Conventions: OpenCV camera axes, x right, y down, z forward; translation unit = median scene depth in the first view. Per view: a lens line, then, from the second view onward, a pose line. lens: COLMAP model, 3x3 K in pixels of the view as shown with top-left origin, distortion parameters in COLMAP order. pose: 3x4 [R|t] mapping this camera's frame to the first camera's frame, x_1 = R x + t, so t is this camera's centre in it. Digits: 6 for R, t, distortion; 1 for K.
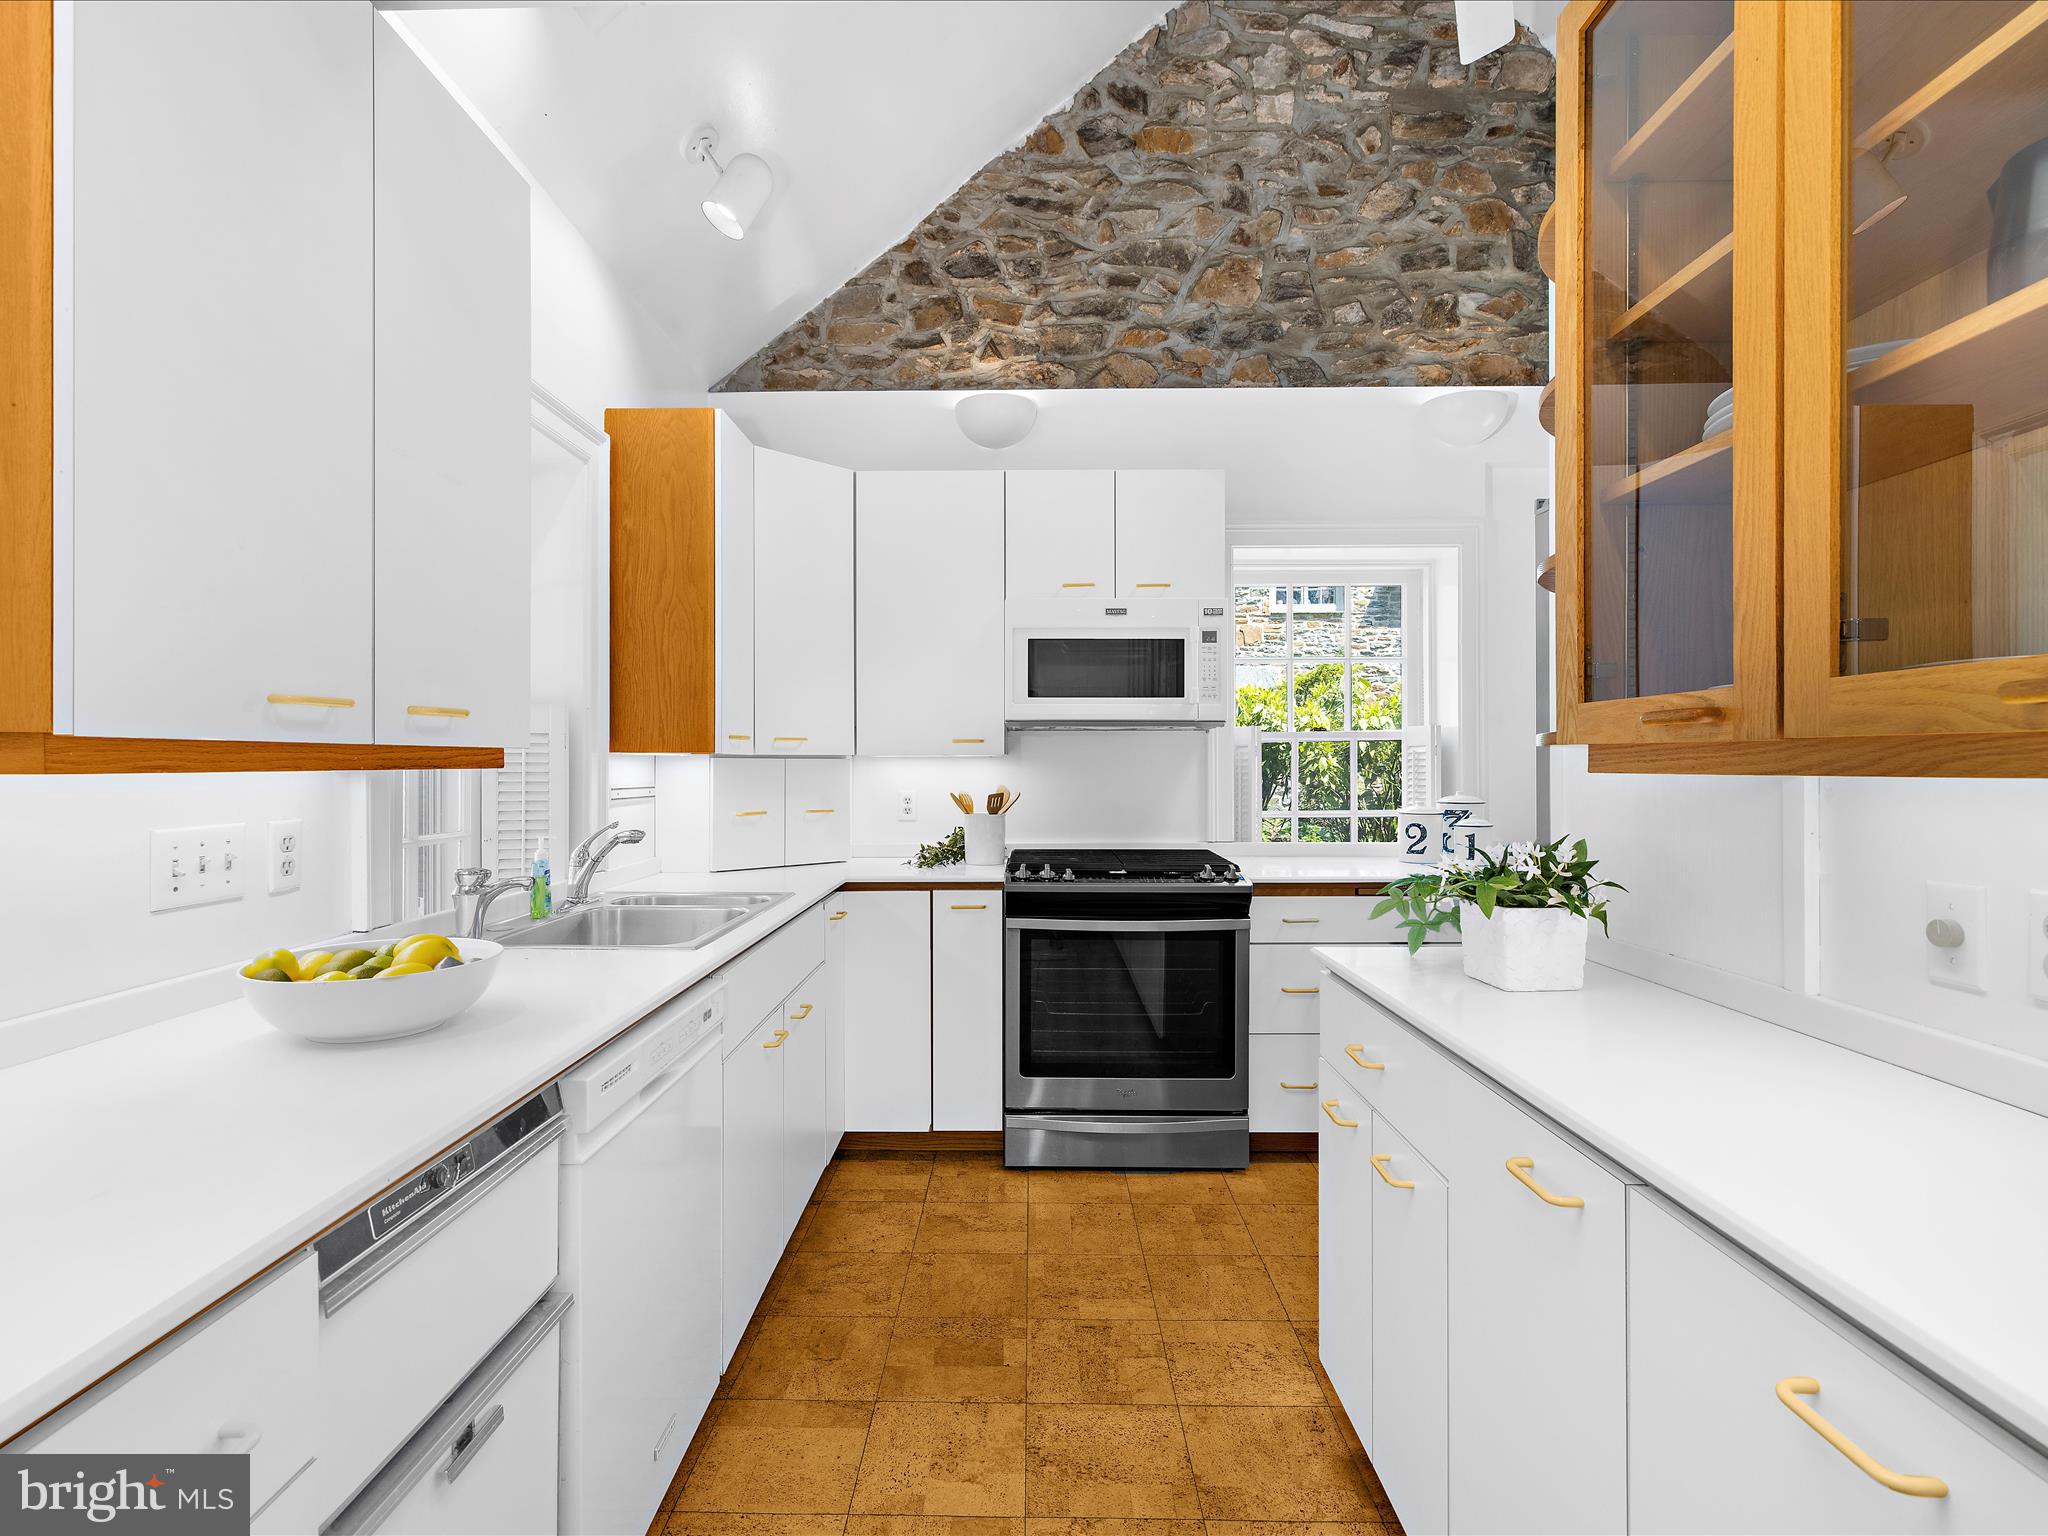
lens RADIAL K [[986.5, 0, 1017.2], [0, 986.5, 764.0], [0, 0, 1]] dist [0.001693, 0.000392]
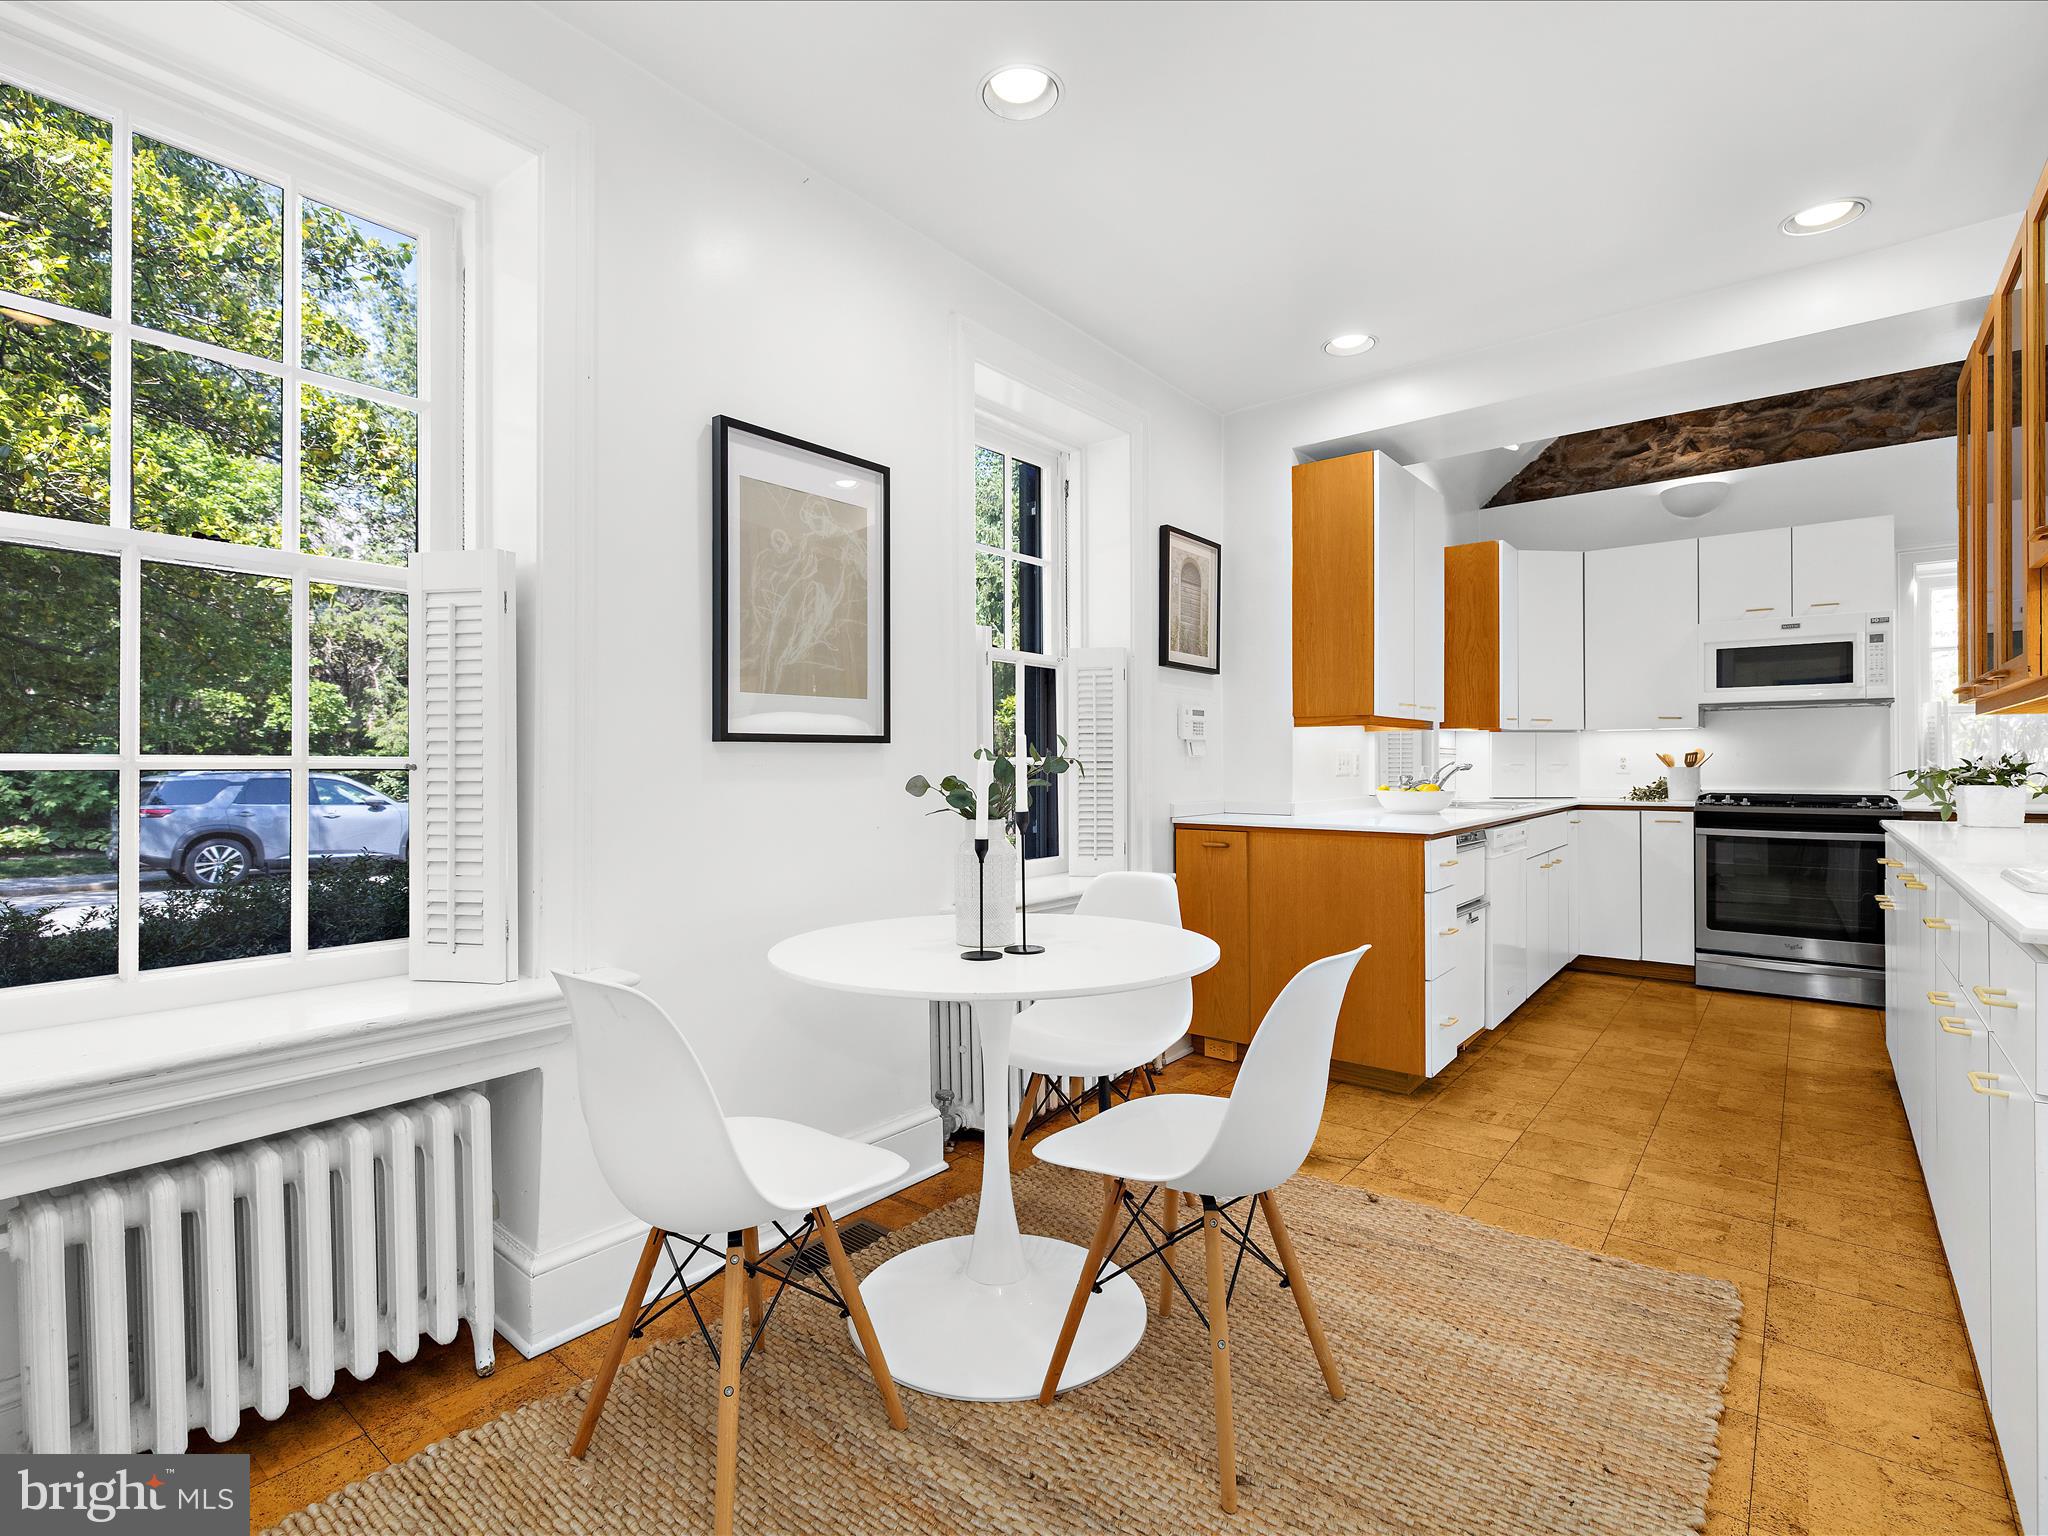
lens RADIAL K [[986.5, 0, 1006.5], [0, 986.5, 760.3], [0, 0, 1]] dist [0.001693, 0.000392]
pose [[0.783253, -0.002410, -0.621698, 0.094363], [0.002369, 0.999997, -0.000892, 0.039444], [0.621698, -0.000774, 0.783257, -0.814220]]
